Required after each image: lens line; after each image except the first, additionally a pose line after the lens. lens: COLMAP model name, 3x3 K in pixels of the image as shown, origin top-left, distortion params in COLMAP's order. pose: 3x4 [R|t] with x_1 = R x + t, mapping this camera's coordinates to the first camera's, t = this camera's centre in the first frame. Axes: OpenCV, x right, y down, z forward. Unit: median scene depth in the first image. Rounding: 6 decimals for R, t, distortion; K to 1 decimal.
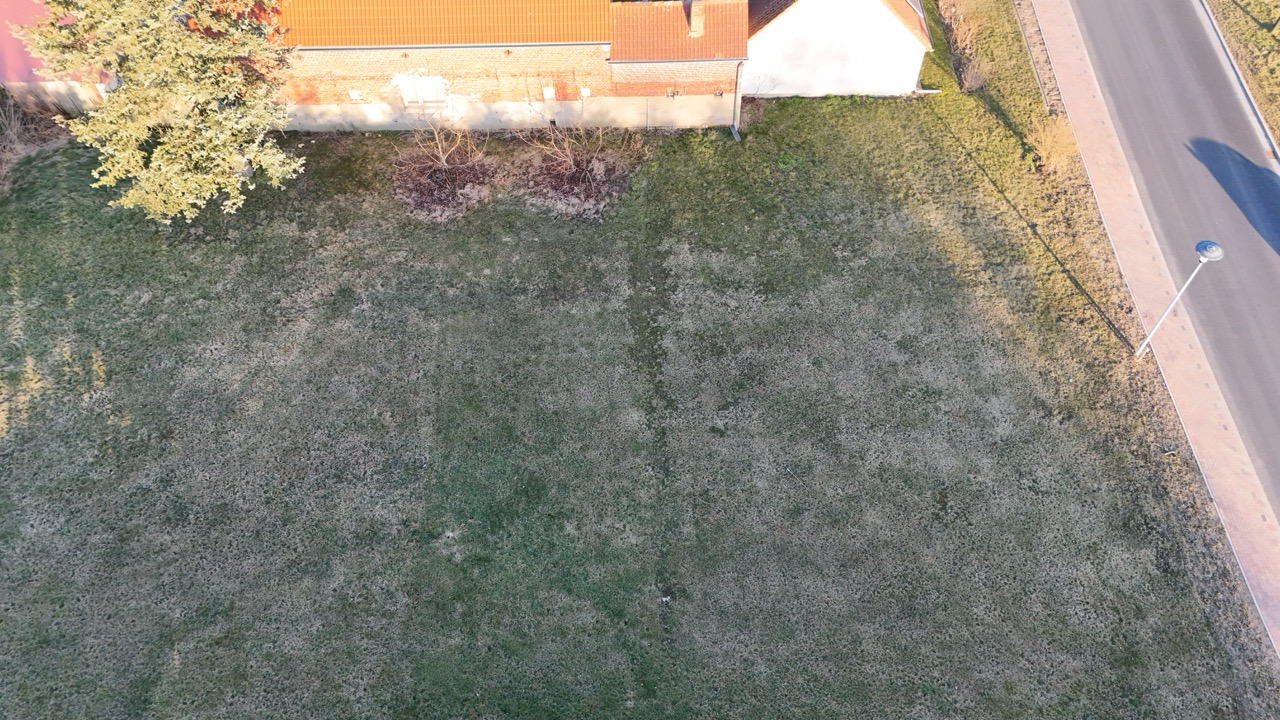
lens RADIAL K [[934.6, 0, 644.0], [0, 934.6, 364.4], [0, 0, 1]] dist [0.084896, -0.078359]
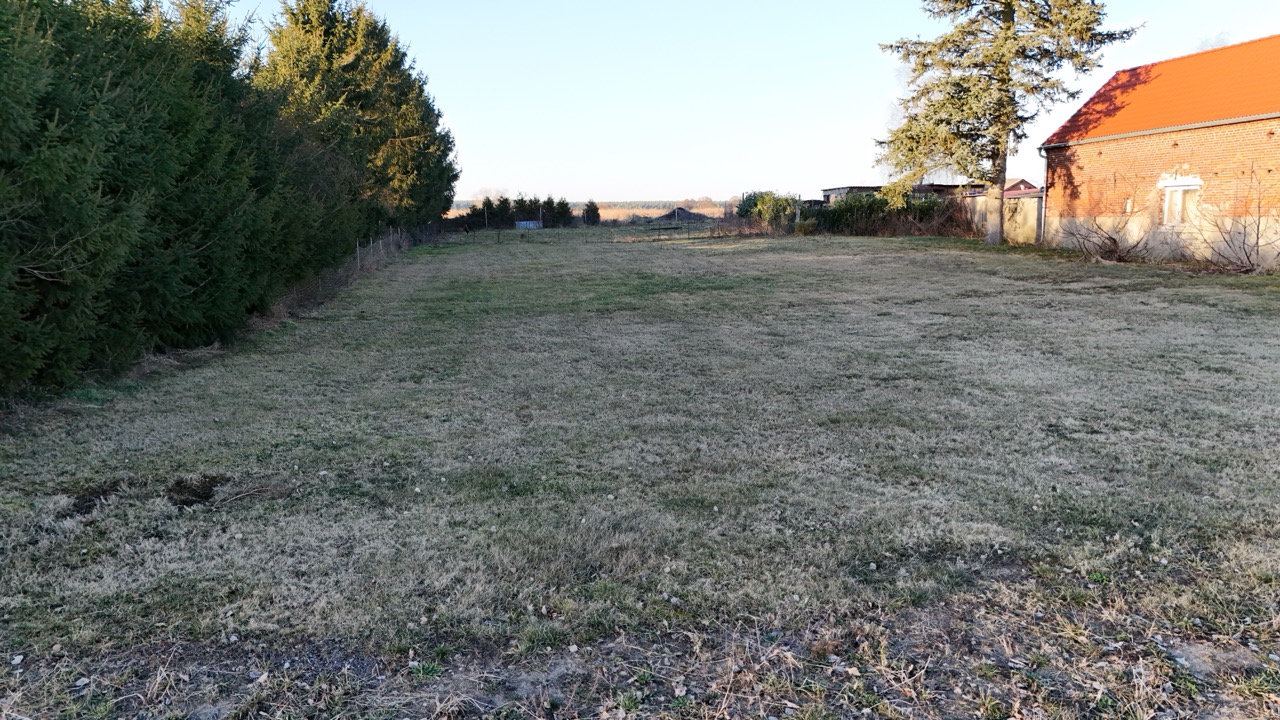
lens RADIAL K [[934.6, 0, 645.5], [0, 934.6, 362.1], [0, 0, 1]] dist [0.084896, -0.078359]
pose [[0.125629, 0.161885, -0.978780, 0.626724], [-0.813500, 0.581506, -0.008236, 0.209556], [0.567834, 0.797272, 0.204748, 0.763828]]
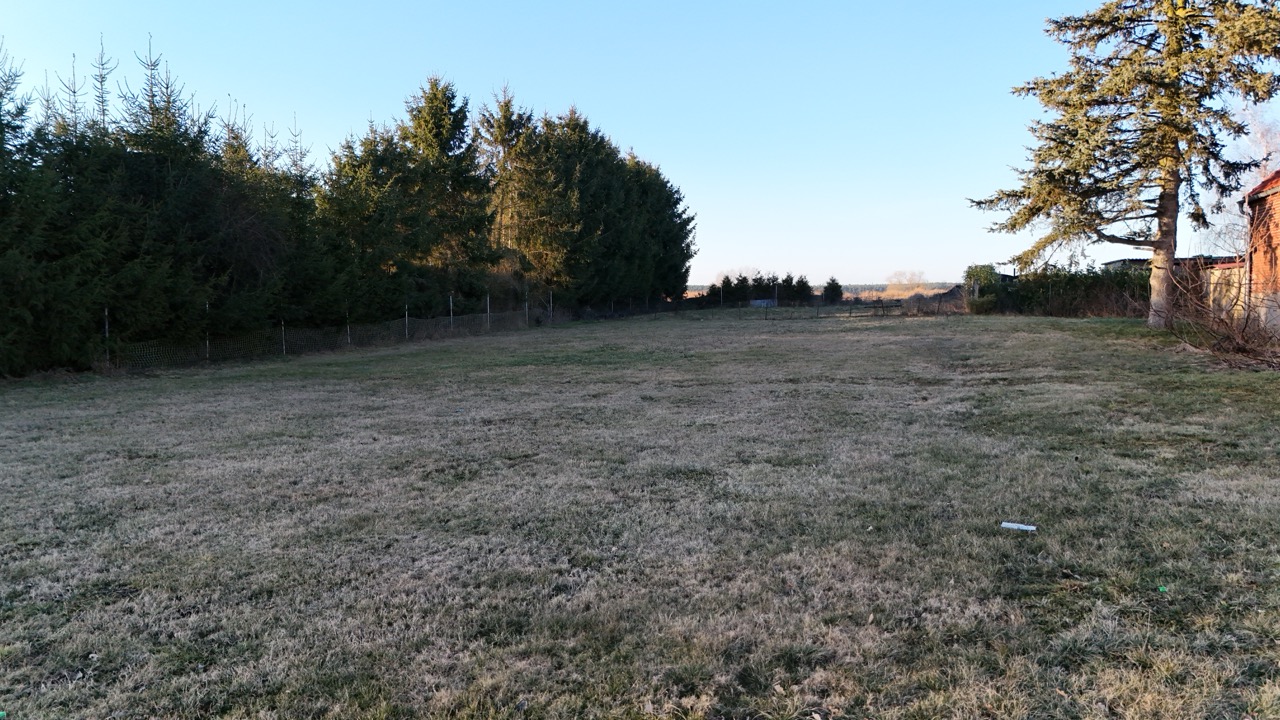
lens RADIAL K [[934.6, 0, 645.2], [0, 934.6, 362.5], [0, 0, 1]] dist [0.084896, -0.078359]
pose [[-0.316236, 0.072160, -0.945932, 0.523448], [-0.777599, 0.551469, 0.302029, -0.106889], [0.543447, 0.831069, -0.118283, 0.998919]]
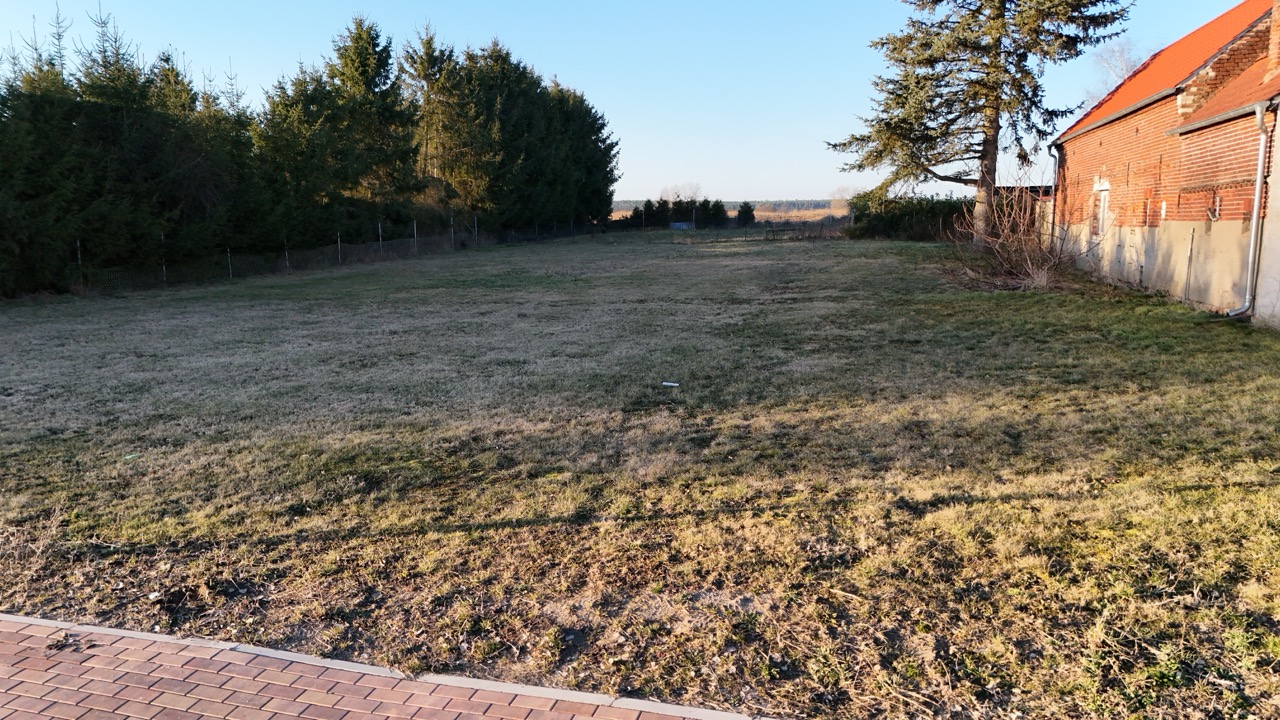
lens RADIAL K [[934.6, 0, 644.9], [0, 934.6, 359.8], [0, 0, 1]] dist [0.084896, -0.078359]
pose [[-0.263765, 0.156124, -0.951868, 0.652599], [-0.791262, 0.529355, 0.306085, -0.193986], [0.551663, 0.833912, -0.016090, 1.038378]]
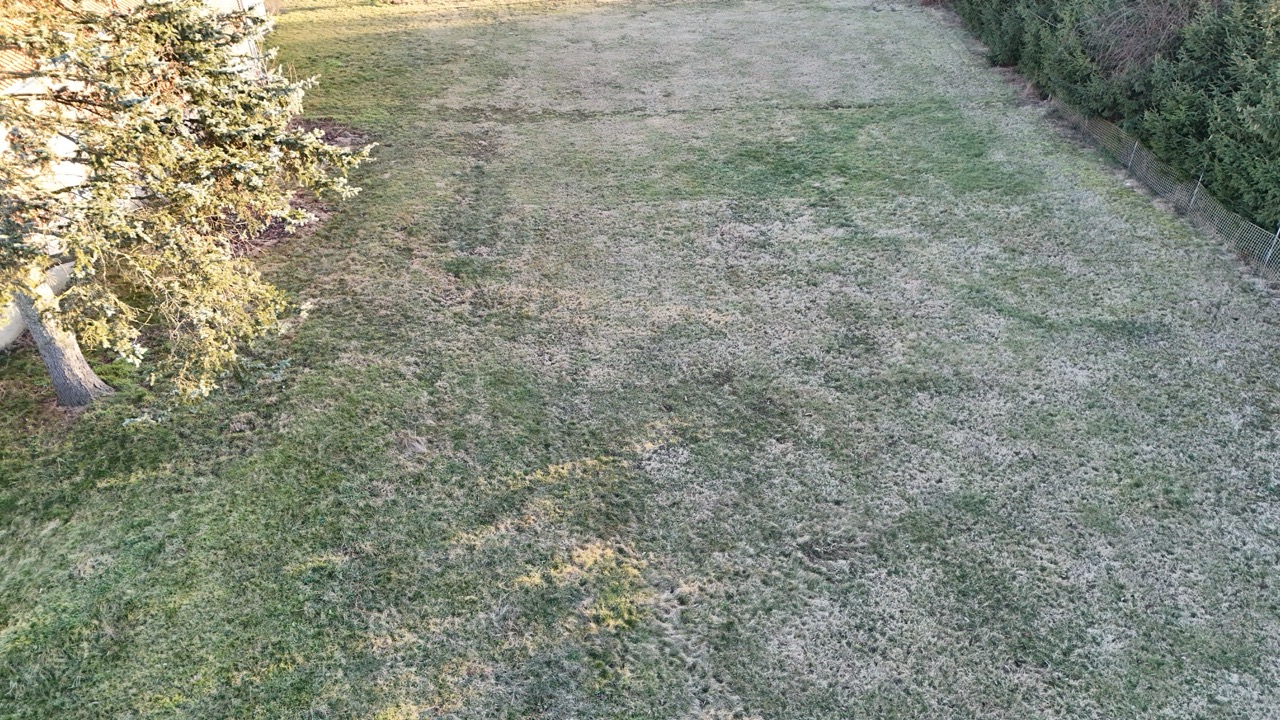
lens RADIAL K [[934.6, 0, 638.2], [0, 934.6, 363.2], [0, 0, 1]] dist [0.084896, -0.078359]
pose [[-0.019198, -0.556774, 0.830442, -0.913007], [0.830630, 0.453424, 0.323203, -0.152357], [-0.556494, 0.695995, 0.453768, 0.704863]]
